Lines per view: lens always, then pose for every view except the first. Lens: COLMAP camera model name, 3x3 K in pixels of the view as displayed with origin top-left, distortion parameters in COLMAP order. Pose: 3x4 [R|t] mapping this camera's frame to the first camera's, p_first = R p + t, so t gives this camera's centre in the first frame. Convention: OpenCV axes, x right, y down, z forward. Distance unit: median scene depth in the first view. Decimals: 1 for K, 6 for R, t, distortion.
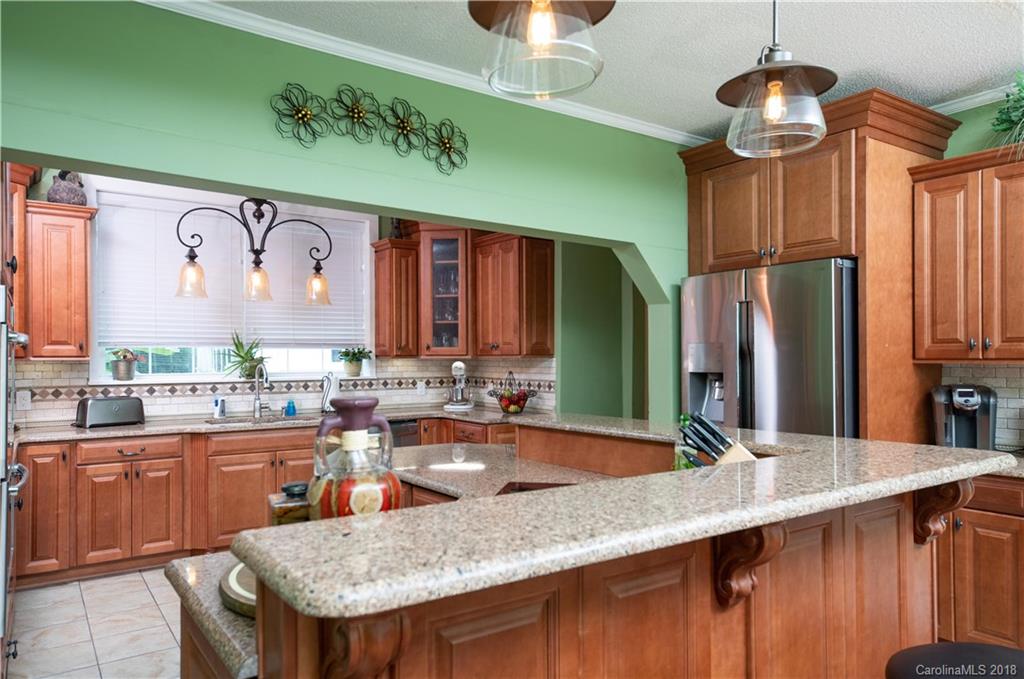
lens RADIAL K [[688.5, 0, 489.5], [0, 688.5, 356.2], [0, 0, 1]] dist [0.002291, 0.036494]
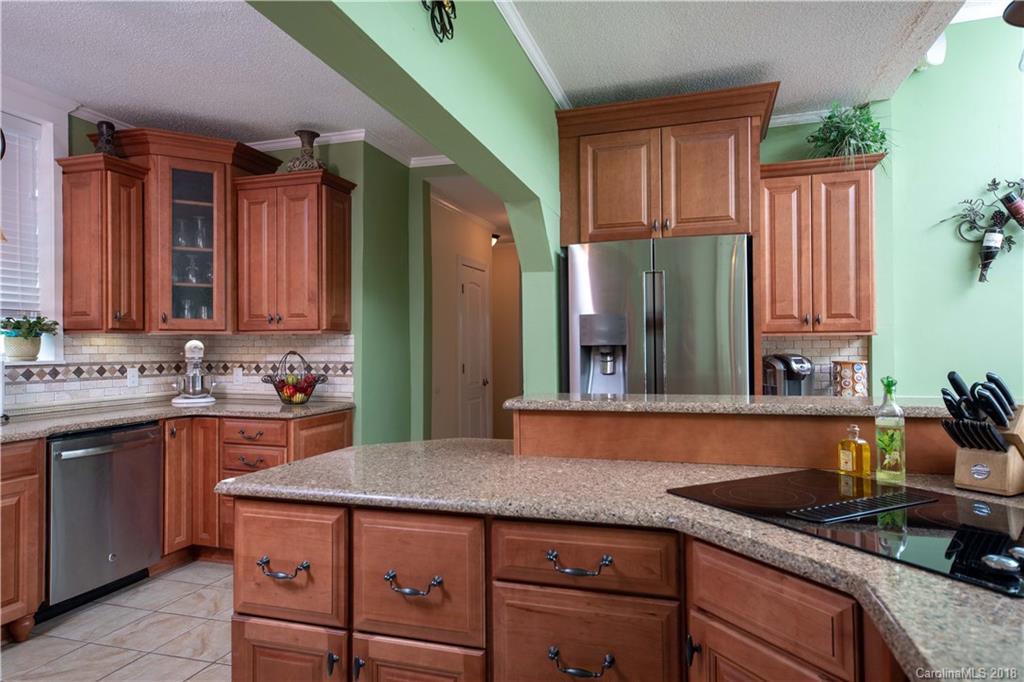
lens RADIAL K [[617.9, 0, 516.7], [0, 617.9, 343.6], [0, 0, 1]] dist [0.014890, 0.001496]
pose [[0.782513, 0.005184, 0.622613, -0.229436], [0.000533, 0.999959, -0.008995, 0.021343], [-0.622634, 0.007371, 0.782478, 0.302541]]
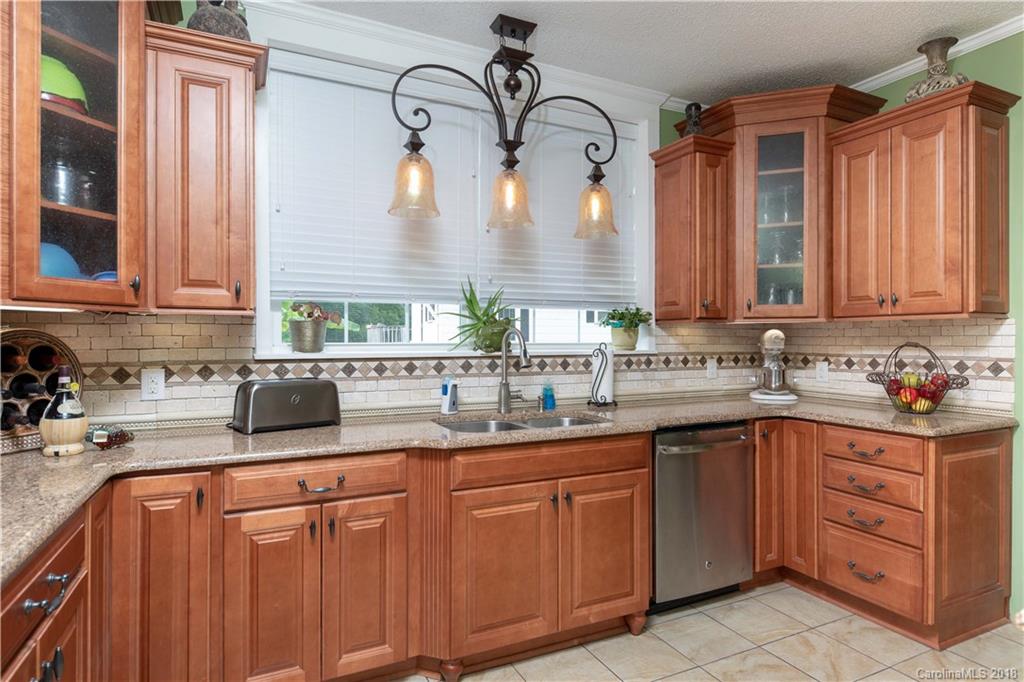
lens RADIAL K [[569.5, 0, 509.3], [0, 569.5, 338.5], [0, 0, 1]] dist [0.008654, 0.000058]
pose [[0.988691, 0.002454, -0.149950, -0.259921], [-0.002586, 0.999996, -0.000681, 0.021290], [0.149947, 0.001061, 0.988693, 0.493605]]
